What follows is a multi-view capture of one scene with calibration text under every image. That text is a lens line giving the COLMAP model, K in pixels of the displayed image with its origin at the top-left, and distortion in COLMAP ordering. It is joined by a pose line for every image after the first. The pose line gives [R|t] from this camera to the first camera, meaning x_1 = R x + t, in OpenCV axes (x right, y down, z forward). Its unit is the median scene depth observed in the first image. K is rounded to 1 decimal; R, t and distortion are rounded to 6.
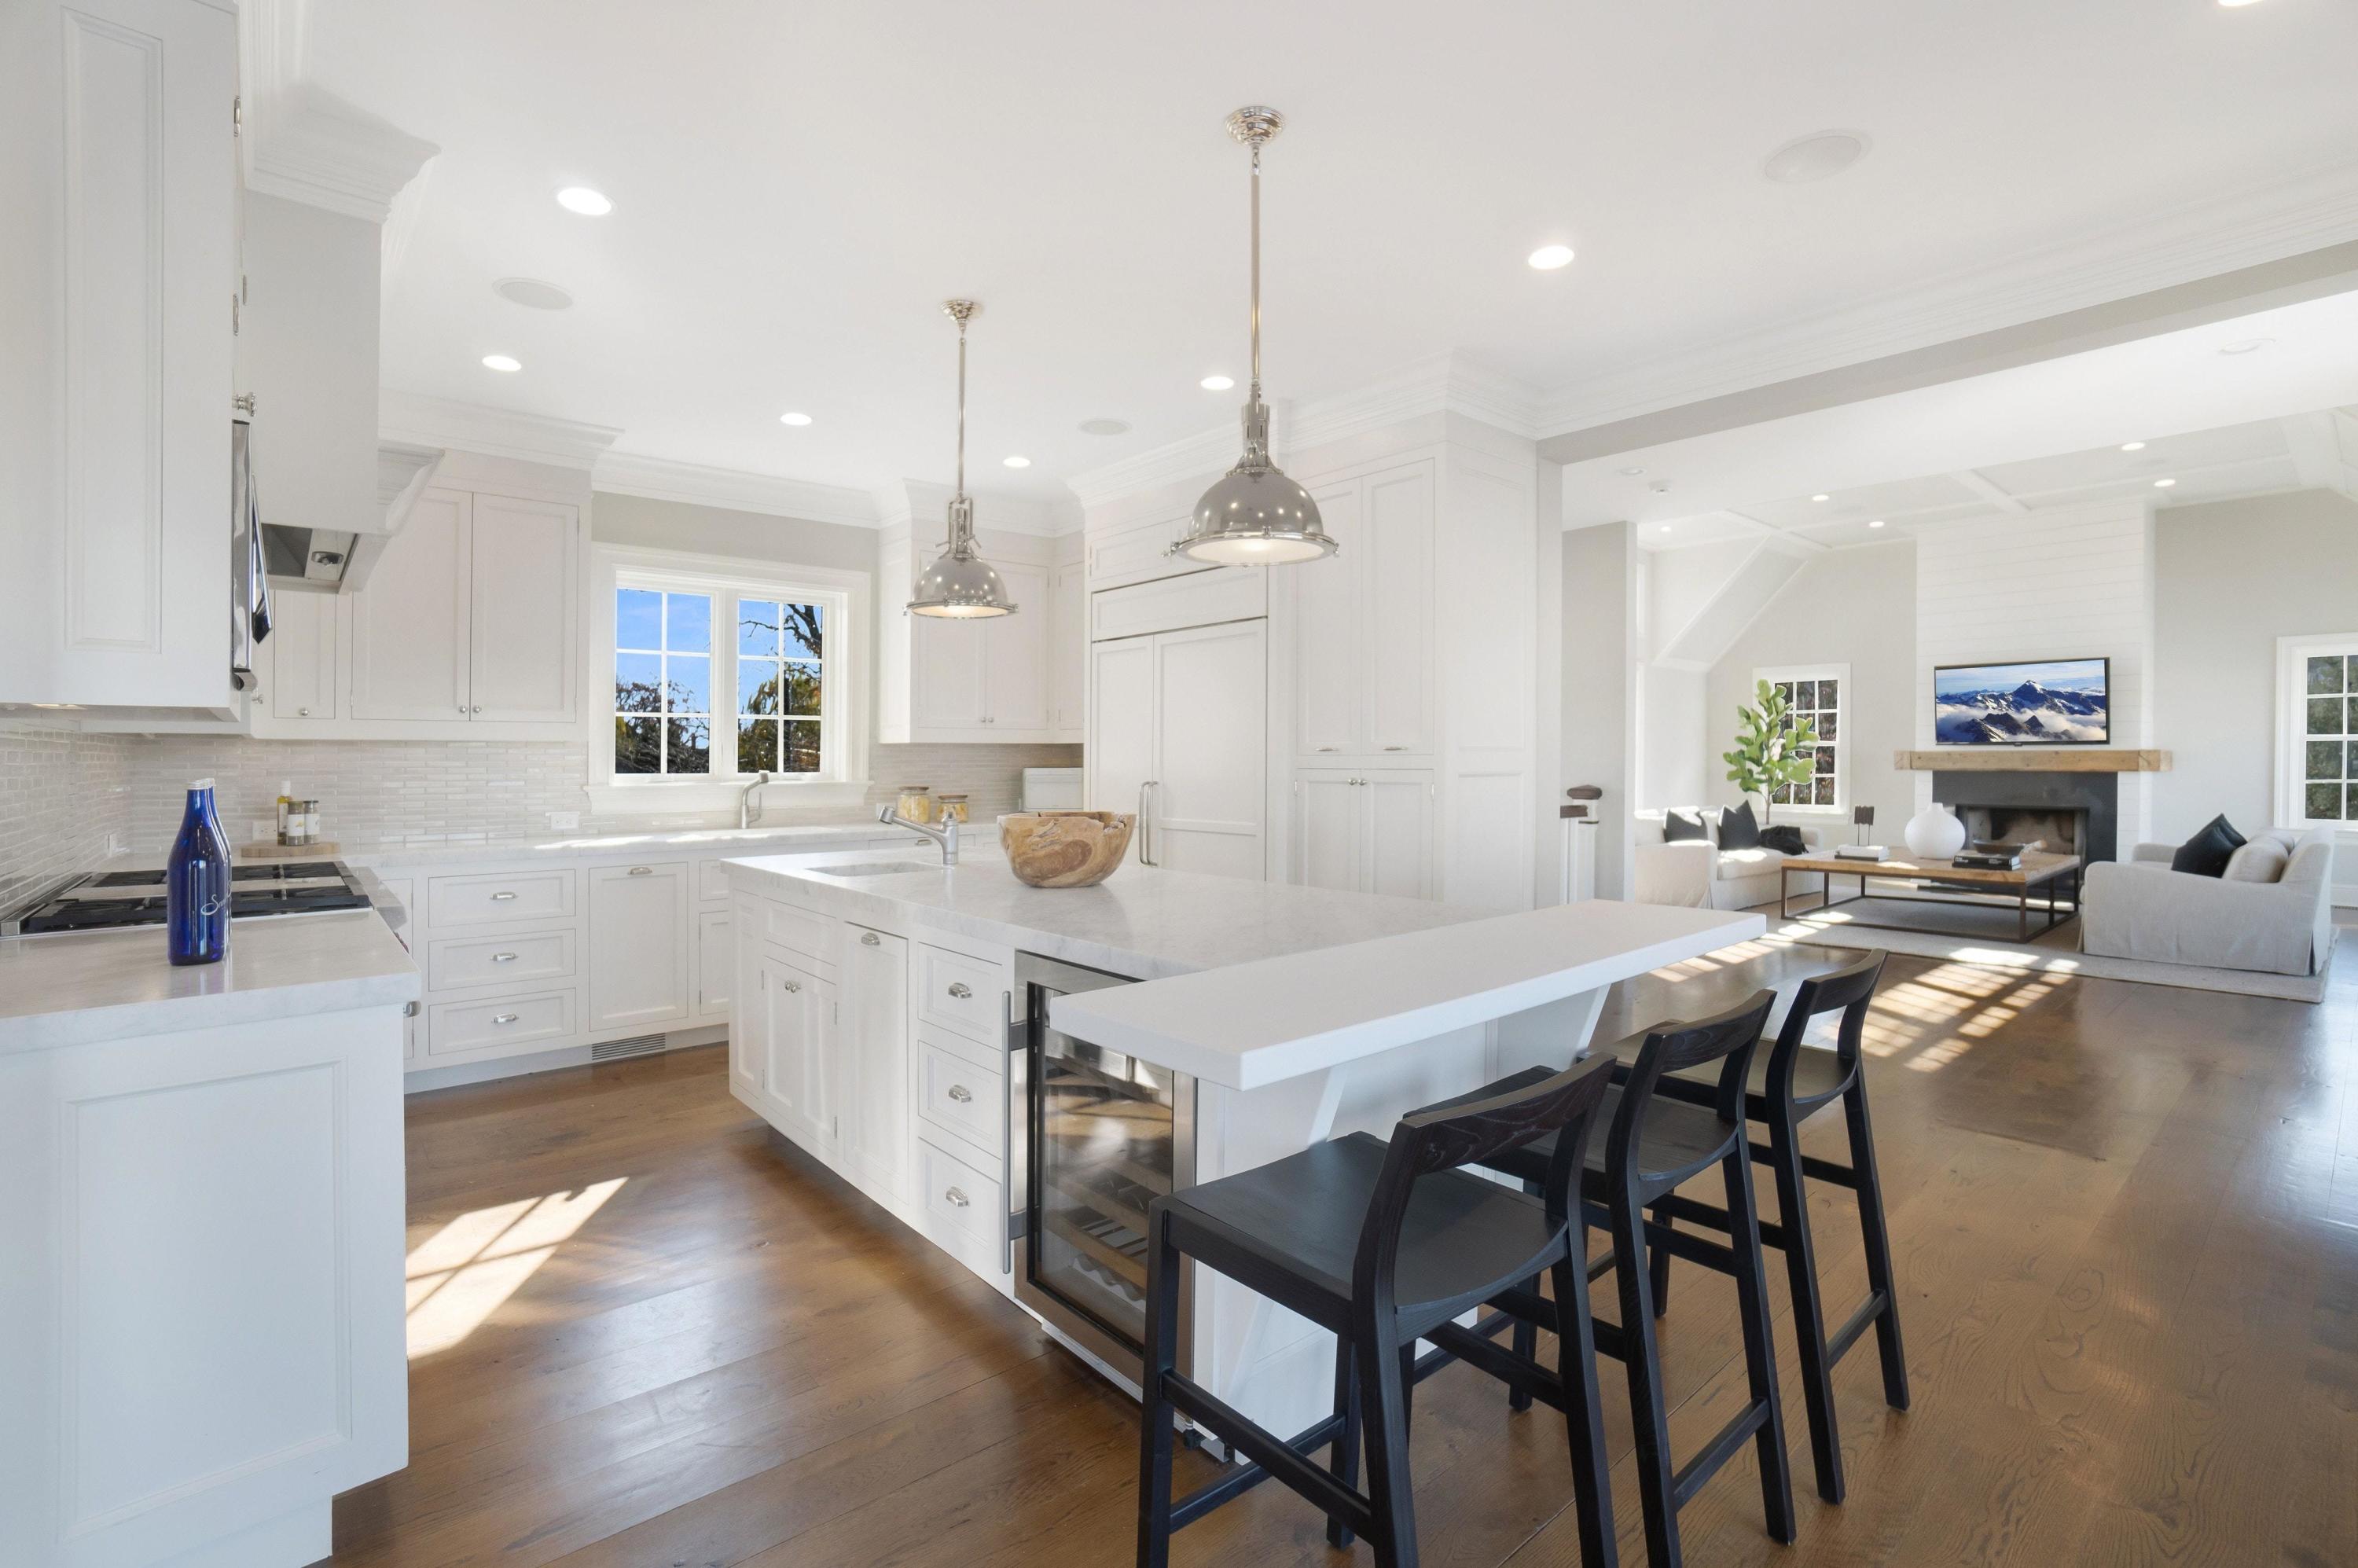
lens RADIAL K [[1066.8, 0, 1184.4], [0, 1066.8, 780.4], [0, 0, 1]] dist [-0.031242, 0.001773]
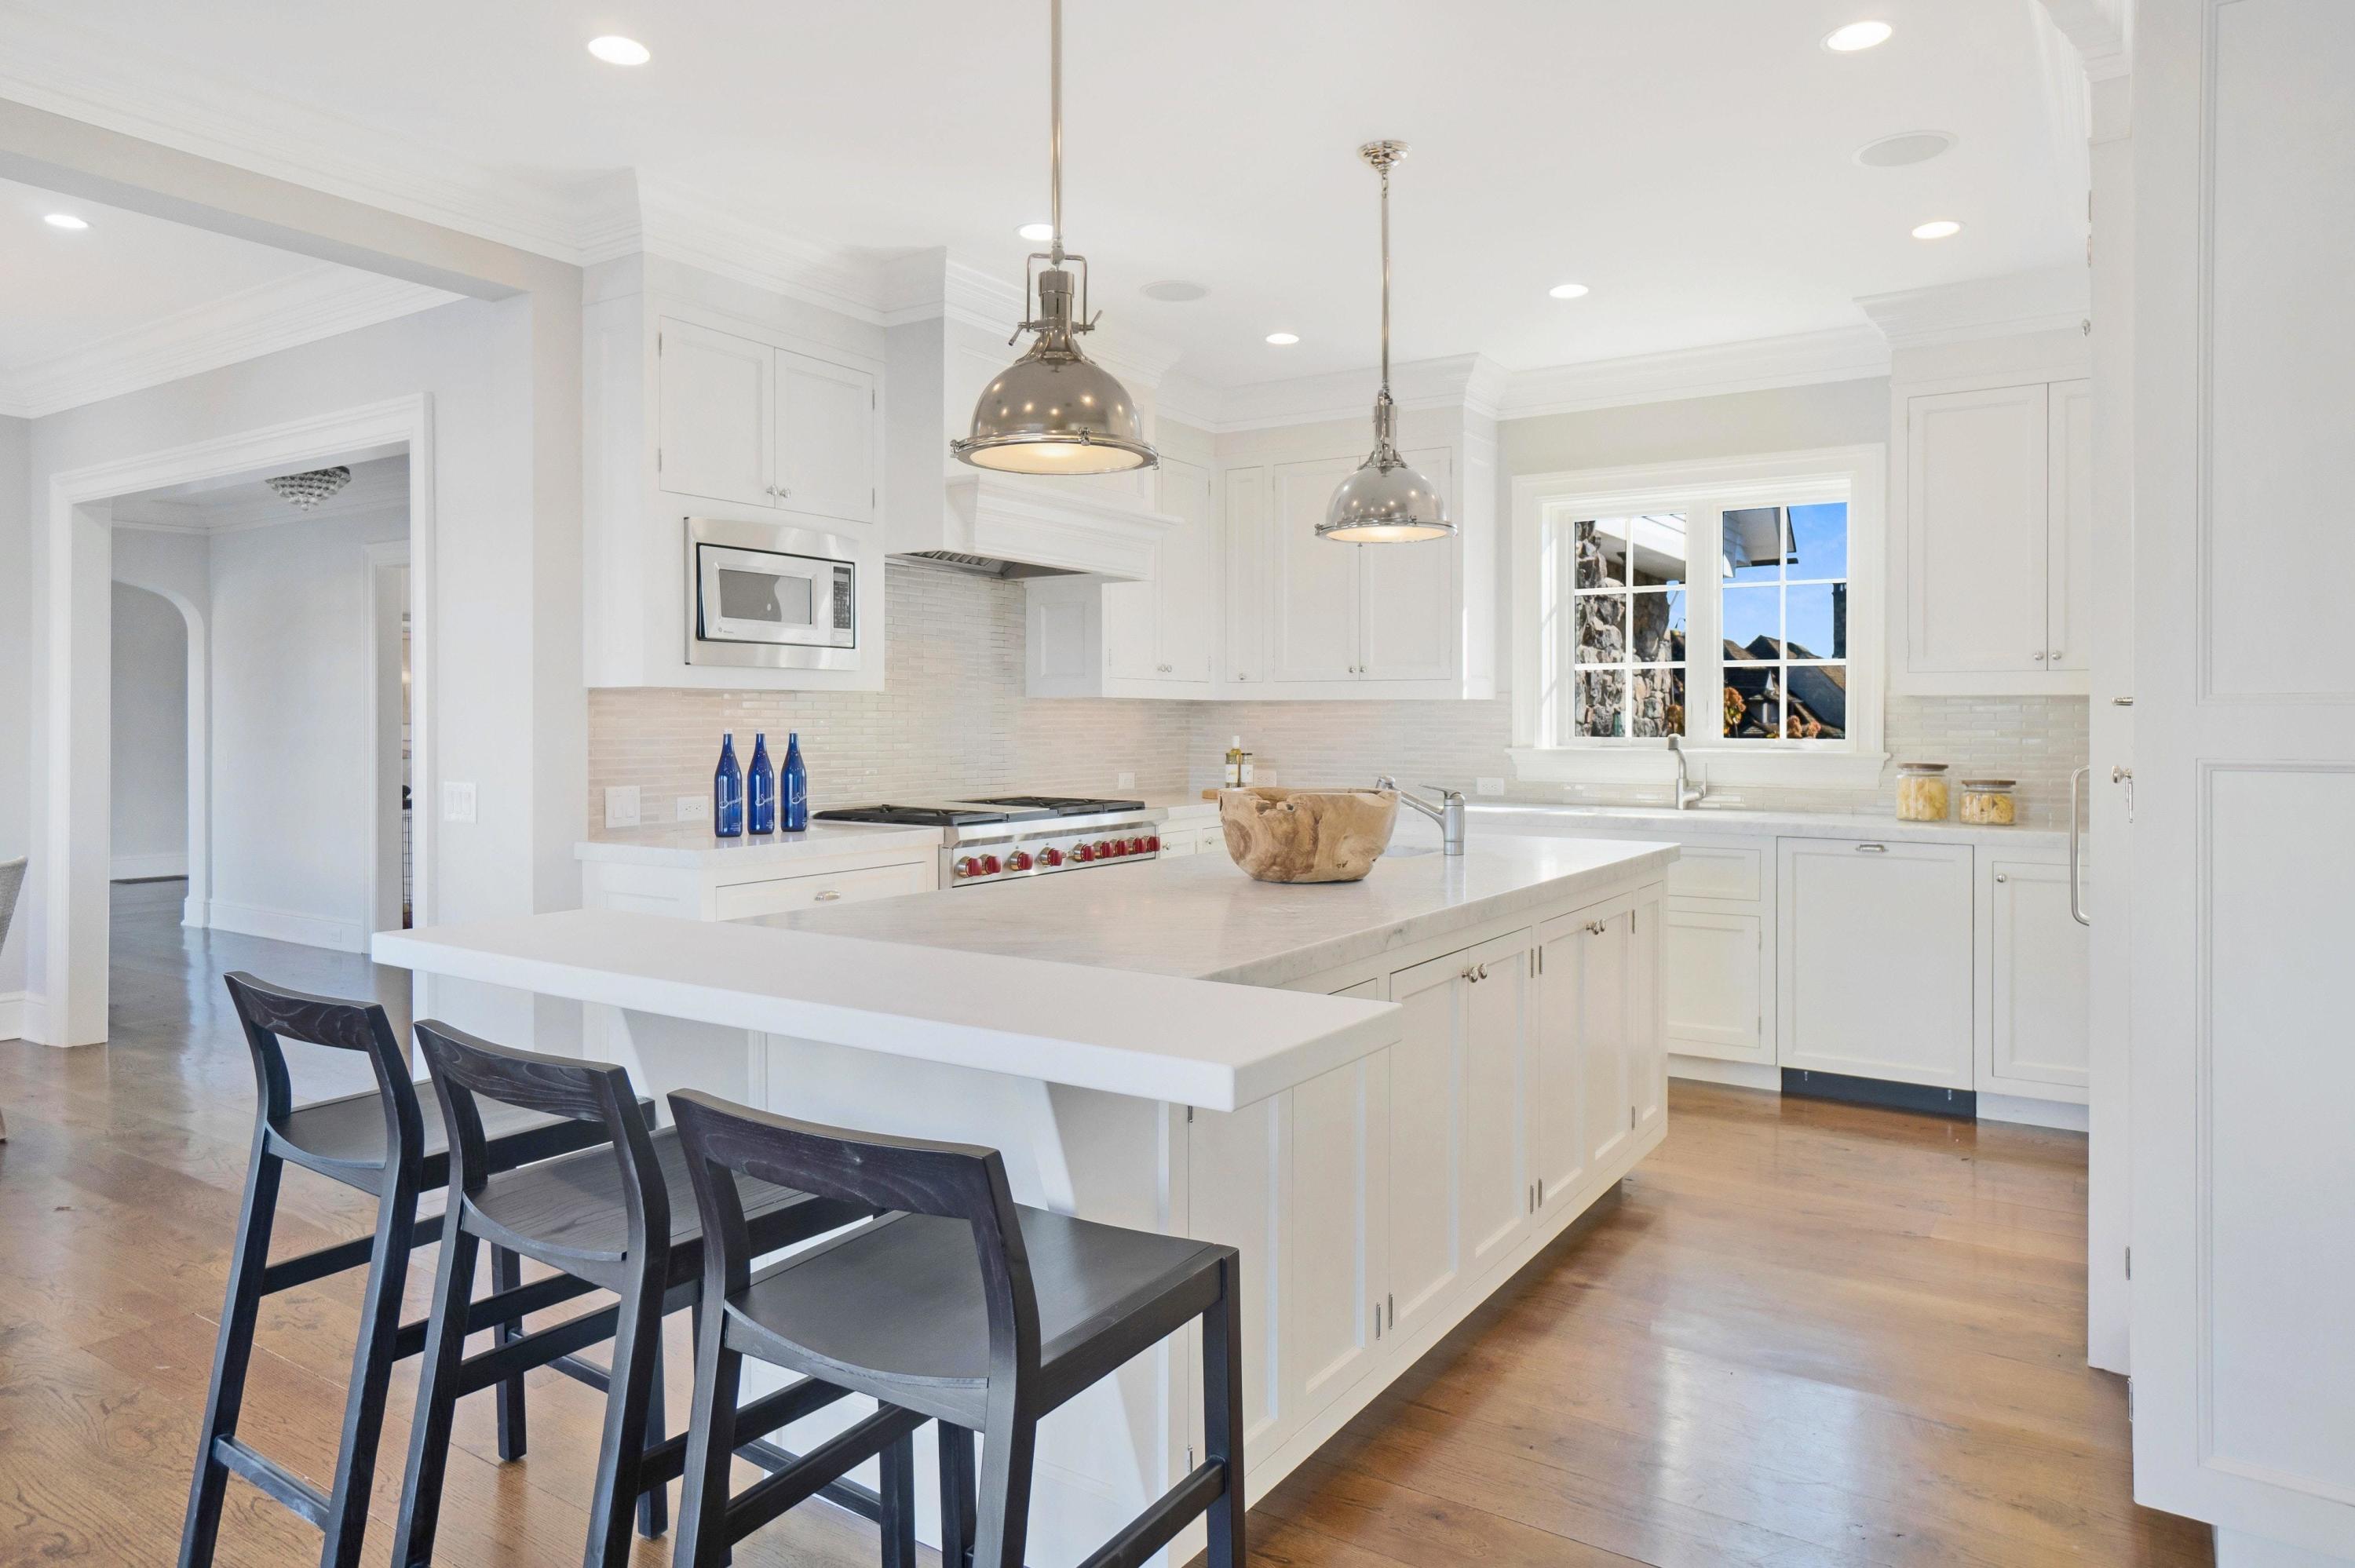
lens RADIAL K [[1455.4, 0, 1154.8], [0, 1455.4, 706.6], [0, 0, 1]] dist [-0.011015, -0.001185]
pose [[0.267835, -0.004706, -0.963453, 0.628384], [-0.023035, 0.999671, -0.011287, -0.010597], [0.963189, 0.025216, 0.267639, 0.434250]]
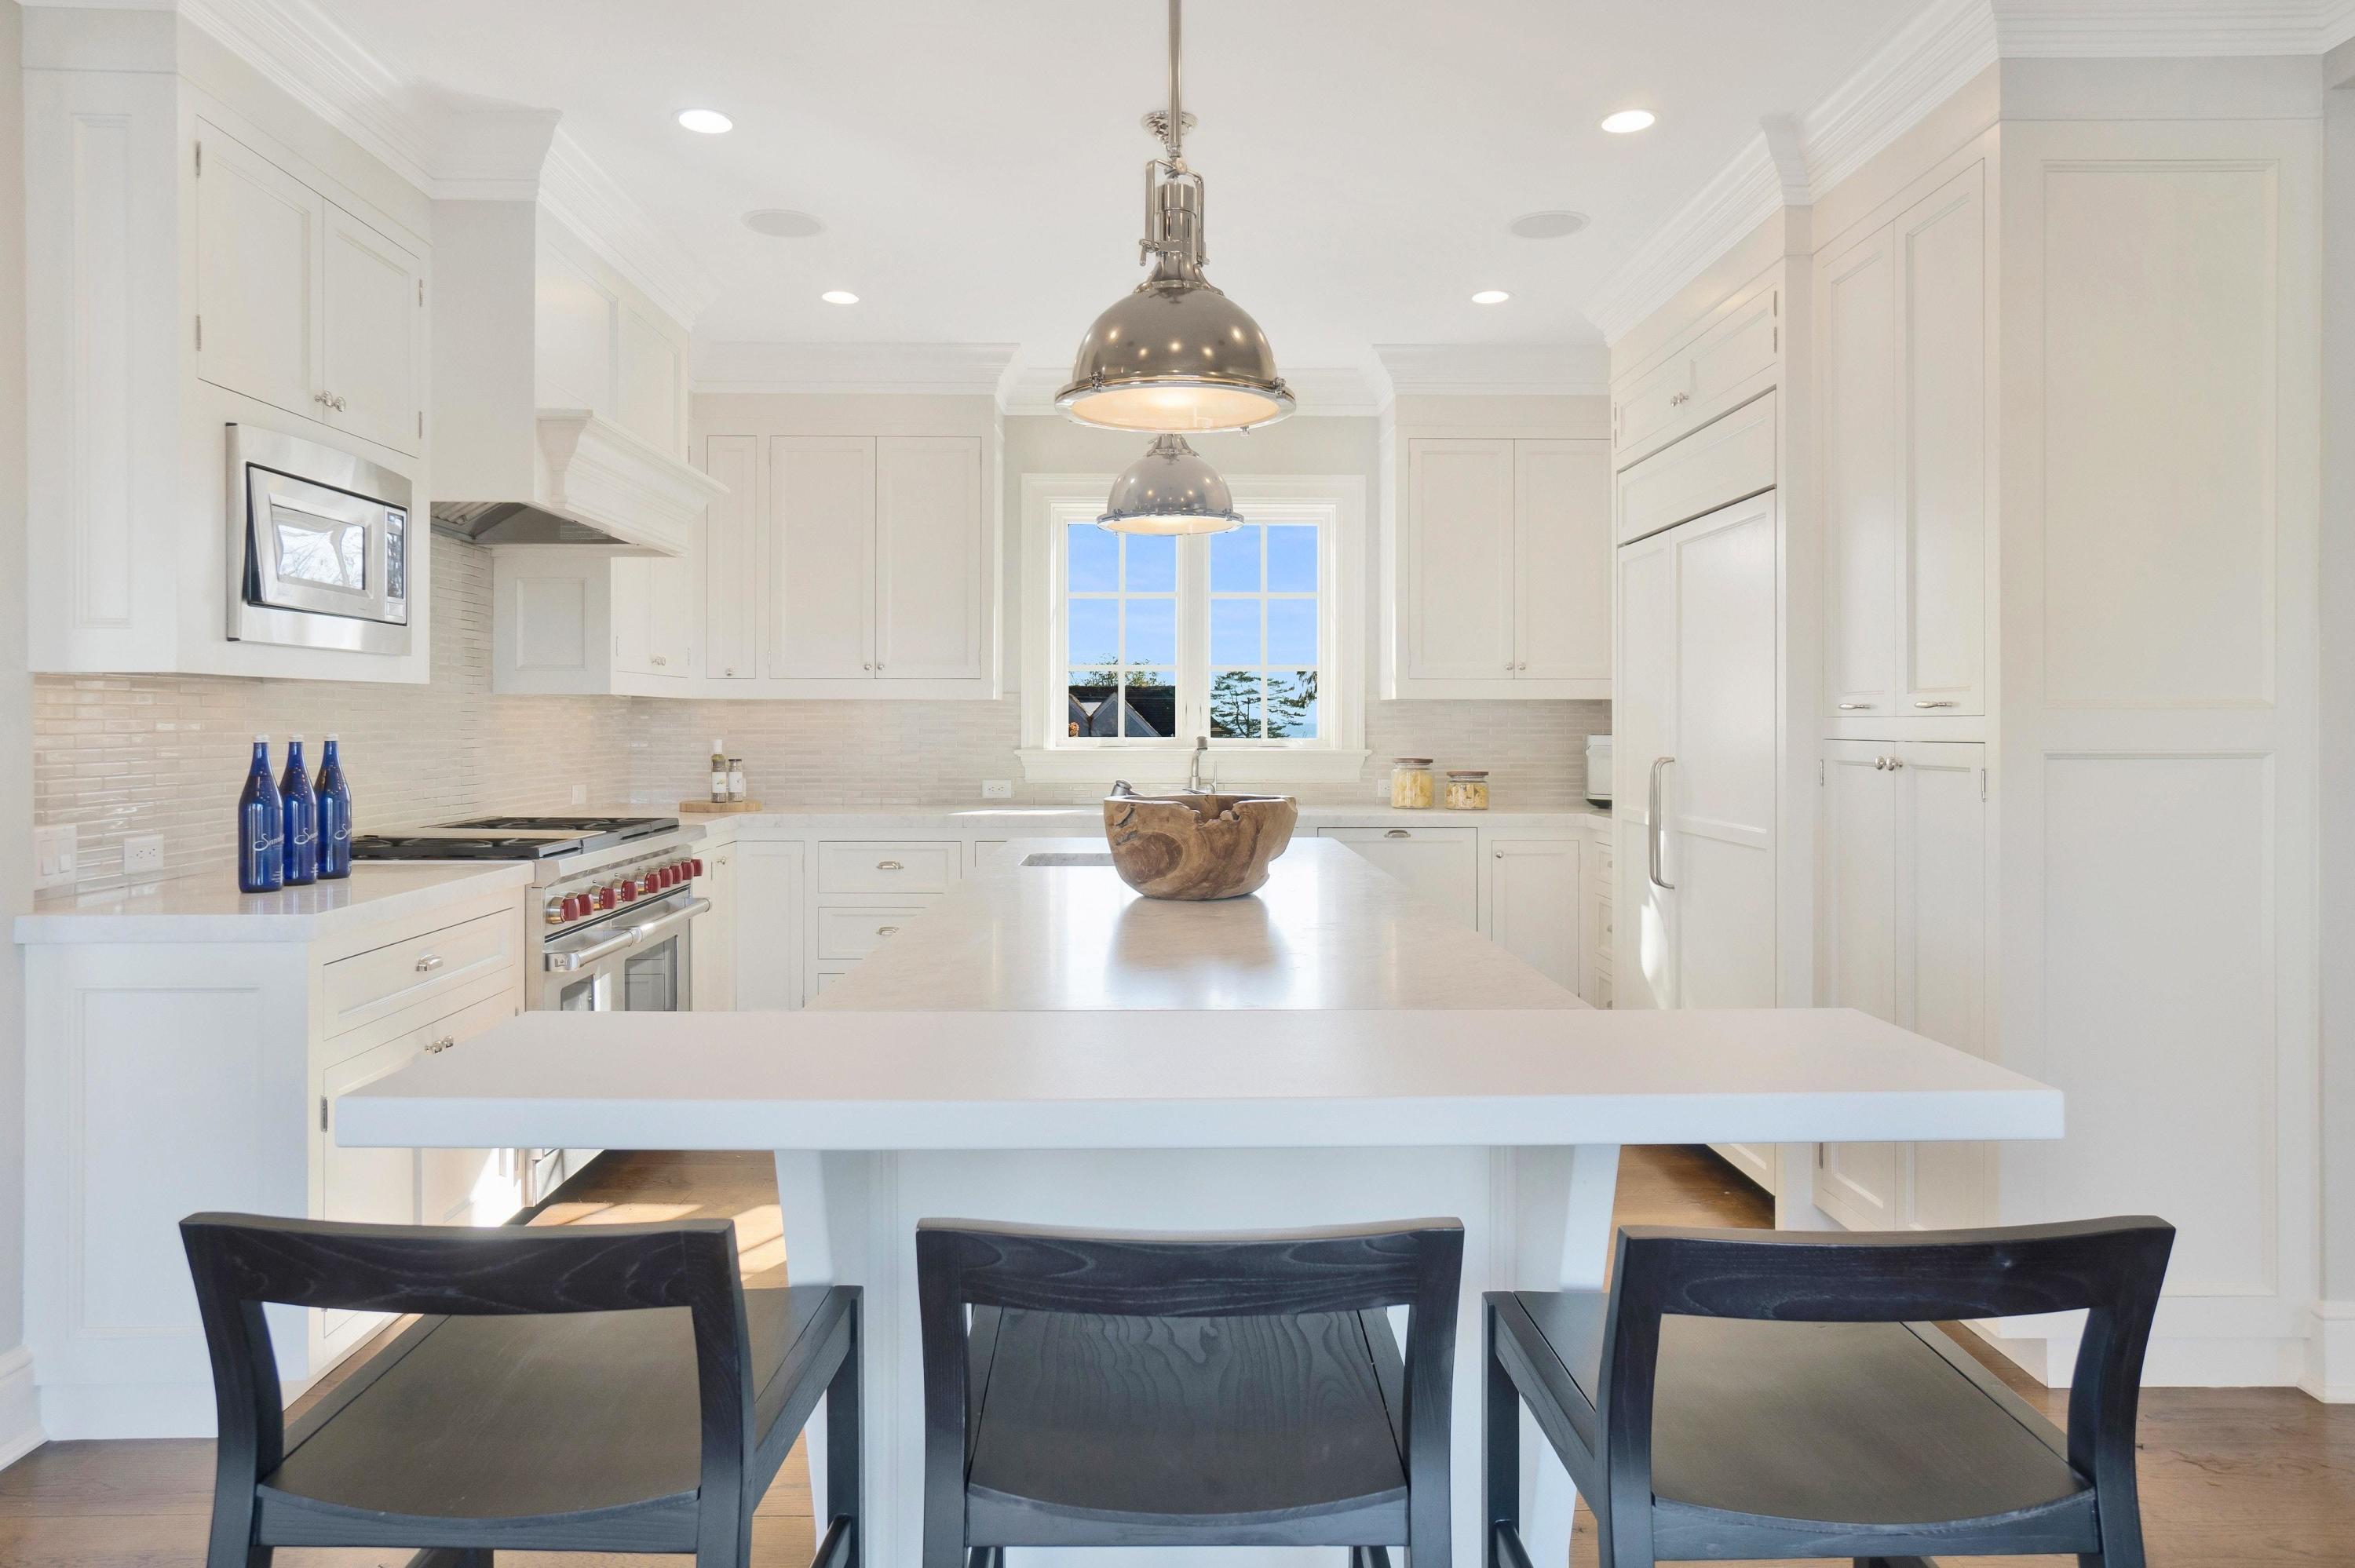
lens RADIAL K [[1455.4, 0, 1163.7], [0, 1455.4, 711.2], [0, 0, 1]] dist [-0.011015, -0.001185]
pose [[0.766648, -0.000322, -0.642067, 0.357403], [-0.017088, 0.999635, -0.020905, -0.004083], [0.641840, 0.026998, 0.766363, 0.165801]]
